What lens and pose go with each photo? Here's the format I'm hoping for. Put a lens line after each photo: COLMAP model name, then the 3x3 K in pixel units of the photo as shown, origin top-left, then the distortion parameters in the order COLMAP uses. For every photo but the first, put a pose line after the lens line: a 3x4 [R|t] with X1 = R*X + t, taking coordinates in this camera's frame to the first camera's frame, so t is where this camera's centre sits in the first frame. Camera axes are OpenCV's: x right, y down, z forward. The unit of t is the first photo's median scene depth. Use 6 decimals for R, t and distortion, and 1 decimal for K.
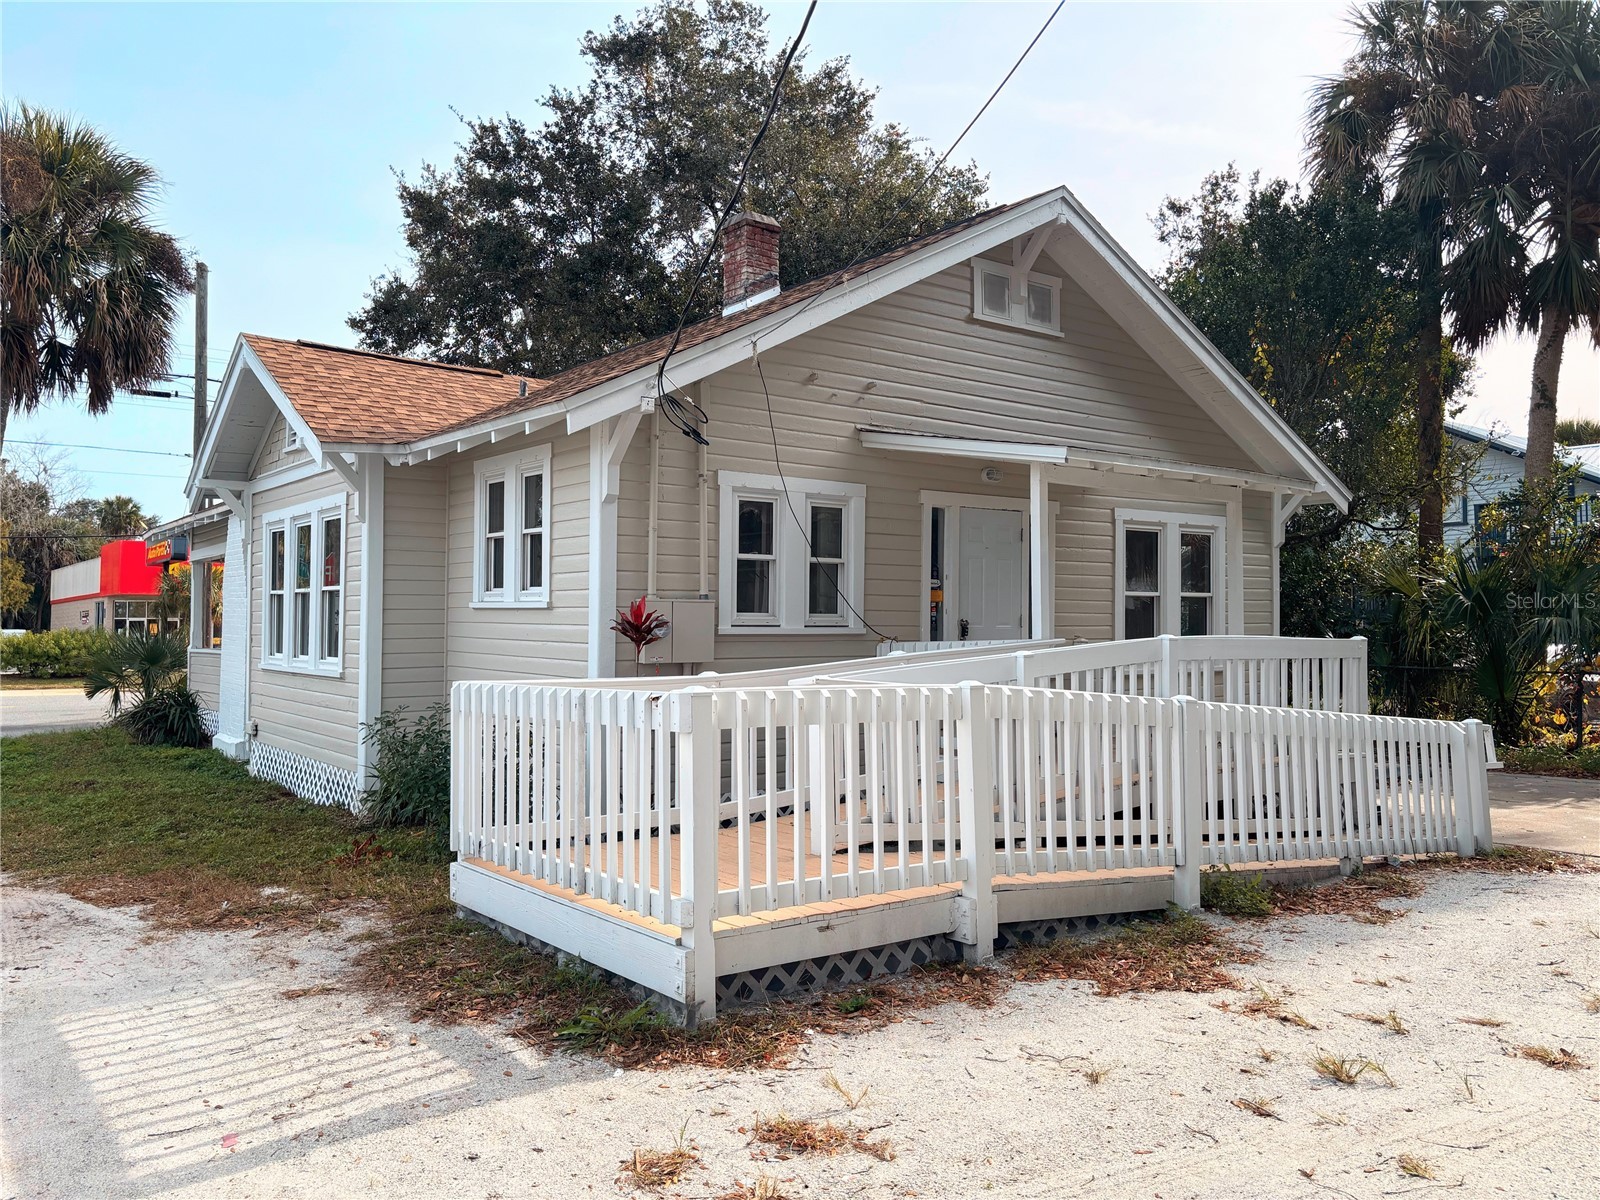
lens RADIAL K [[1225.1, 0, 793.1], [0, 1225.1, 585.0], [0, 0, 1]] dist [0.022397, -0.013168]
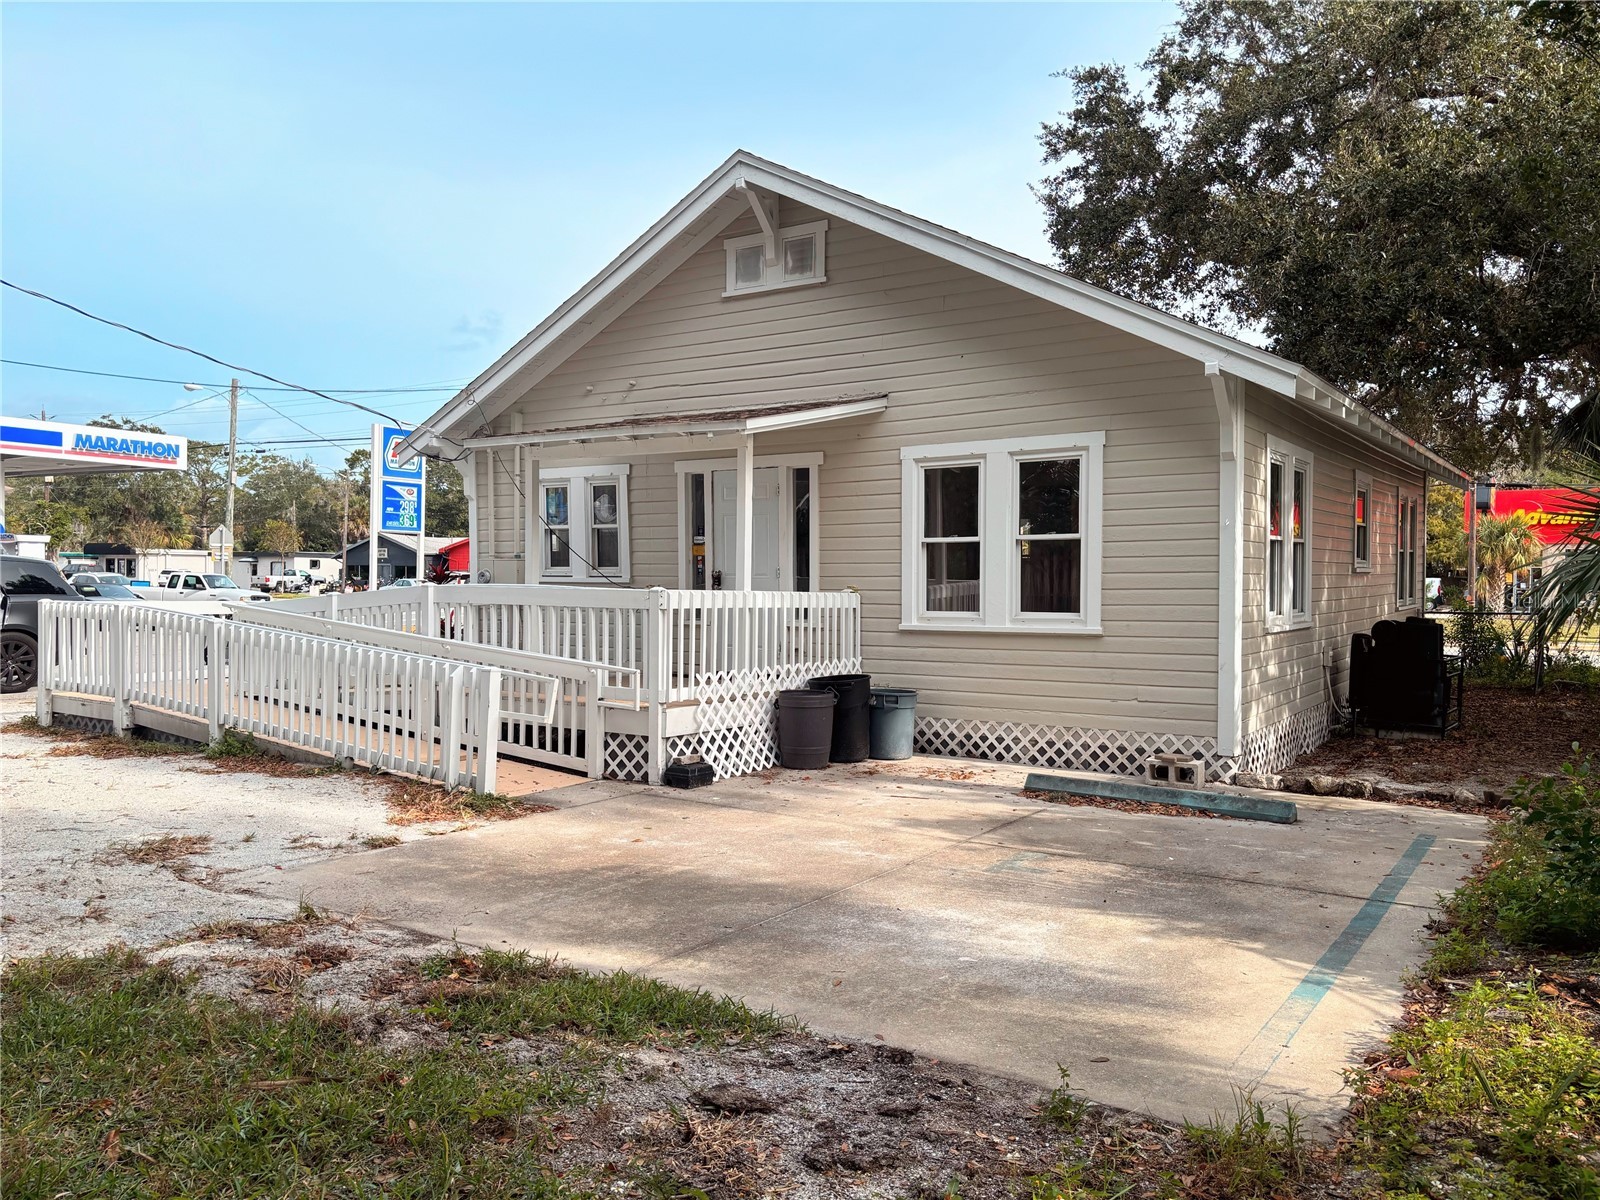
lens RADIAL K [[1225.1, 0, 798.4], [0, 1225.1, 608.8], [0, 0, 1]] dist [0.022397, -0.013168]
pose [[0.320081, 0.029641, -0.946927, 1.346617], [0.033315, 0.998540, 0.042518, 0.019614], [0.946804, -0.045156, 0.318626, 0.770537]]
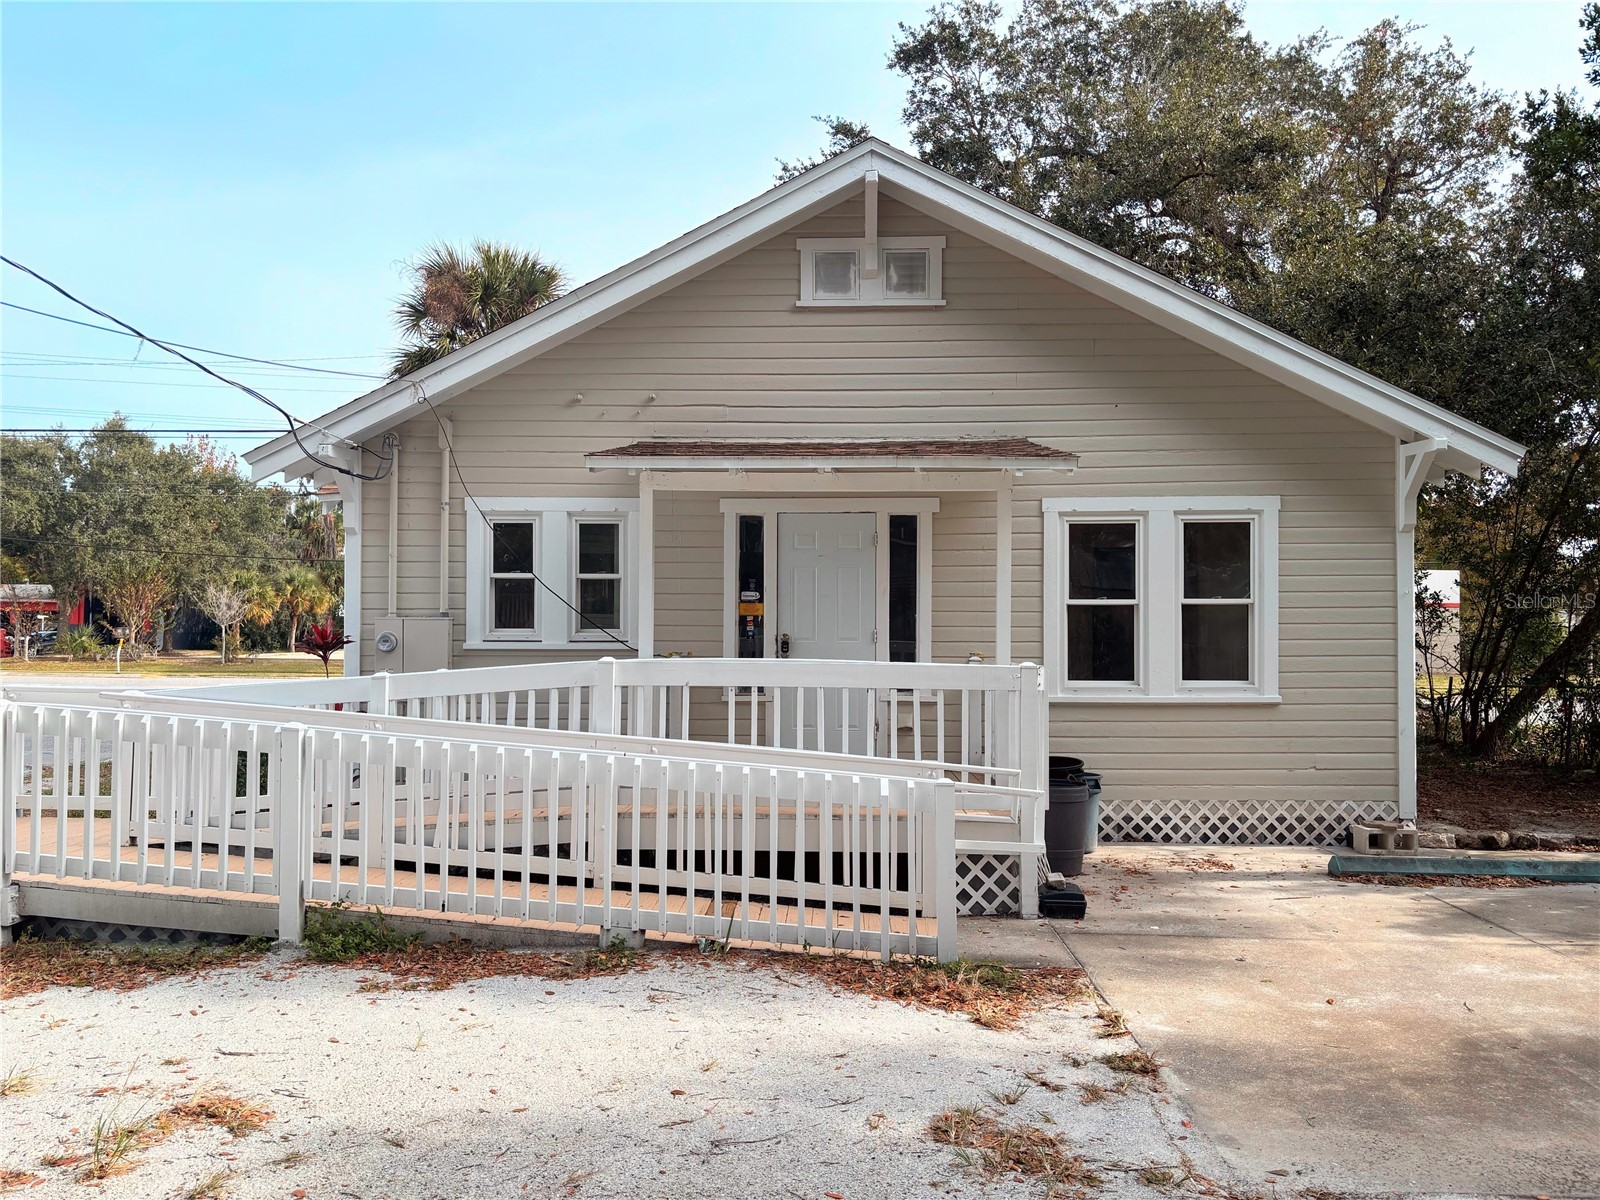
lens RADIAL K [[1225.1, 0, 777.2], [0, 1225.1, 581.4], [0, 0, 1]] dist [0.022397, -0.013168]
pose [[0.771872, -0.019903, -0.635467, 0.786583], [0.019522, 0.999781, -0.007601, -0.005482], [0.635478, -0.006539, 0.772091, 0.309726]]
